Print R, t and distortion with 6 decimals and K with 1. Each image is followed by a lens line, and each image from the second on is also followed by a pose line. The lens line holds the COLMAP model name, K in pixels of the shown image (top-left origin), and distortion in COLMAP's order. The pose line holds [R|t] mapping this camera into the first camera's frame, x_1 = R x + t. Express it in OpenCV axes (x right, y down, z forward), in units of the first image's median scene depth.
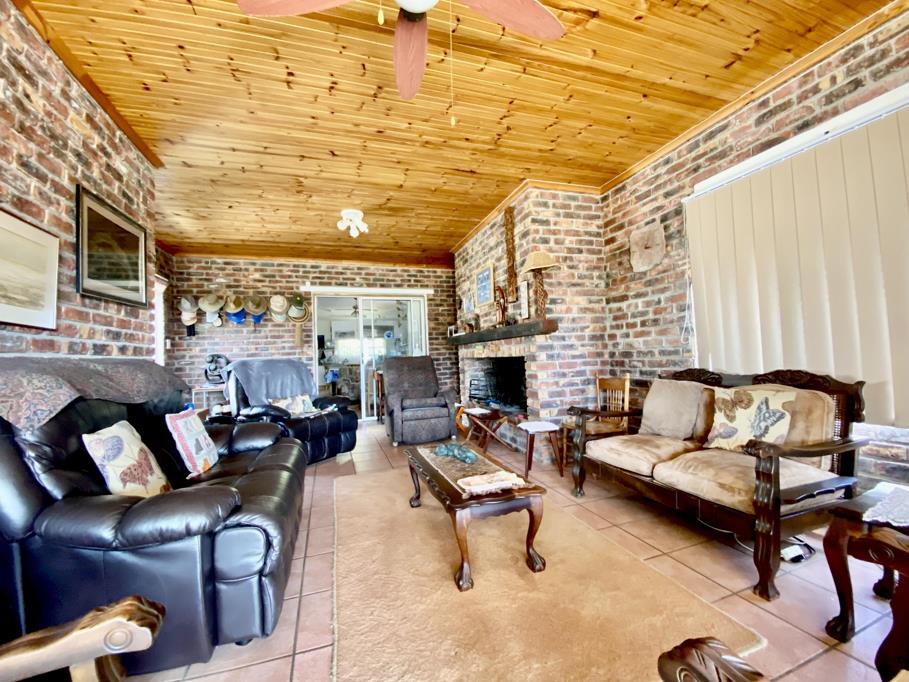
lens RADIAL K [[367.2, 0, 454.5], [0, 367.2, 341.0], [0, 0, 1]] dist [-0.025556, -0.000553]
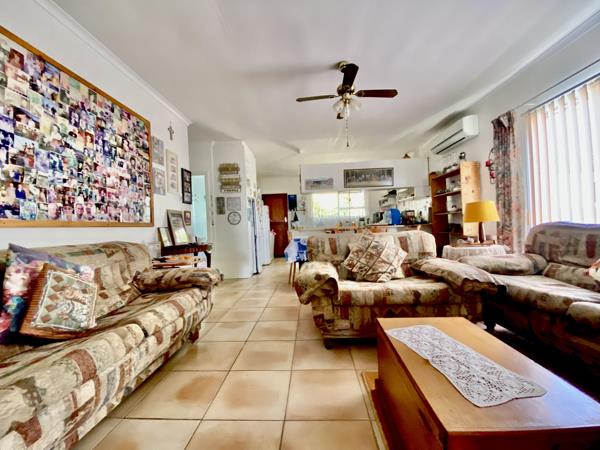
lens RADIAL K [[242.4, 0, 300.0], [0, 242.4, 225.0], [0, 0, 1]] dist [-0.025556, -0.000553]
pose [[0.930176, 0.003629, -0.367096, -0.167901], [0.014824, 0.998764, 0.047435, 0.036396], [0.366815, -0.049565, 0.928973, 0.567498]]
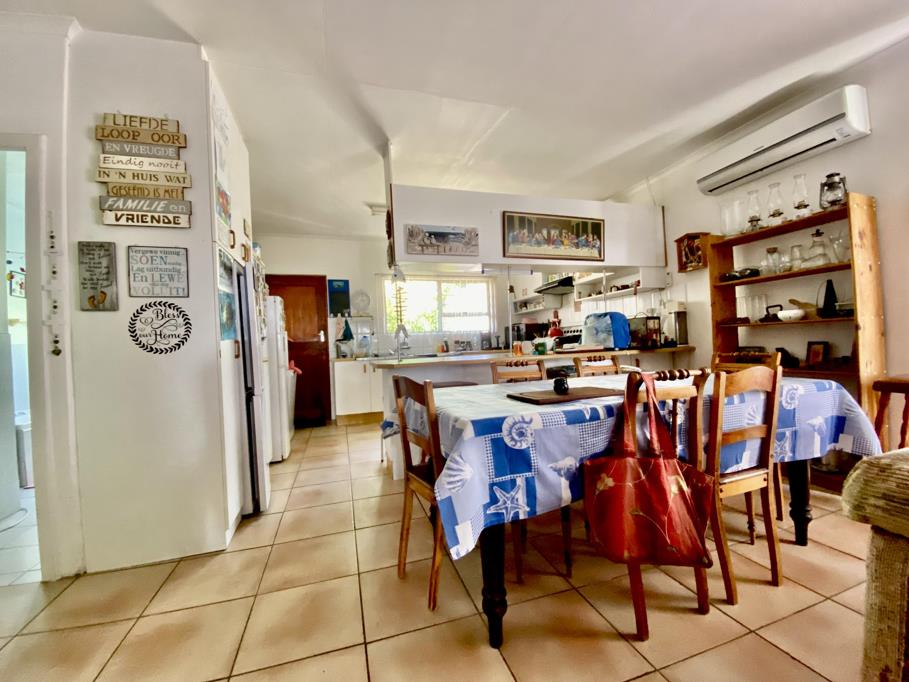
lens RADIAL K [[367.2, 0, 454.5], [0, 367.2, 341.0], [0, 0, 1]] dist [-0.025556, -0.000553]
pose [[0.999858, 0.000879, -0.016823, -0.289101], [-0.000331, 0.999470, 0.032539, 0.043440], [0.016842, -0.032529, 0.999329, 0.749974]]
